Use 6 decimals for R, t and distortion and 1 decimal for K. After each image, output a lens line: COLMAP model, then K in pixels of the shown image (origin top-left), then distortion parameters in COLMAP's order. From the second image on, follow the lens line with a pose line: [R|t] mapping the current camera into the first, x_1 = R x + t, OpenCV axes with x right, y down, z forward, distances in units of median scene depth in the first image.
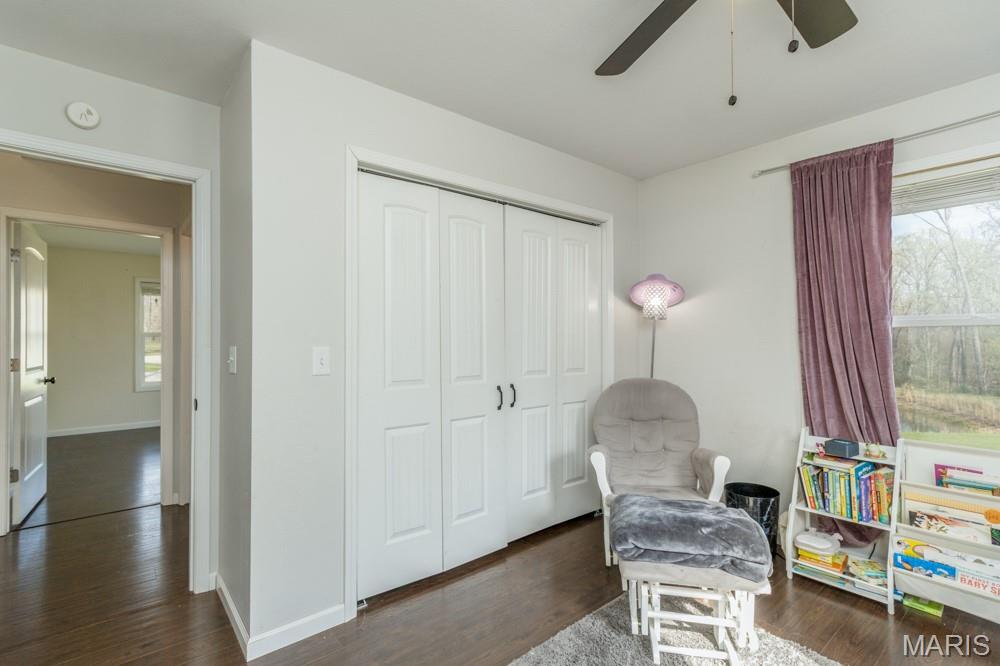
lens RADIAL K [[466.7, 0, 498.3], [0, 466.7, 330.4], [0, 0, 1]] dist [-0.000880, -0.000152]
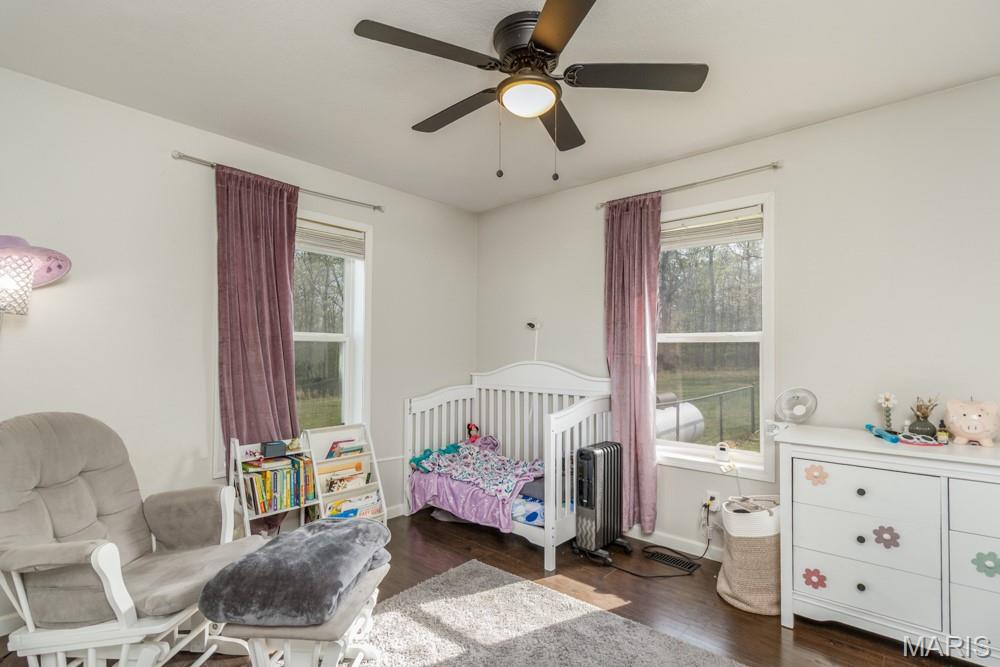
lens RADIAL K [[488.0, 0, 500.8], [0, 488.0, 343.6], [0, 0, 1]] dist [-0.000068, -0.000029]
pose [[-0.146884, 0.022631, 0.988895, -0.491352], [-0.020512, 0.999454, -0.025919, 0.023078], [-0.988941, -0.024092, -0.146340, 0.652683]]
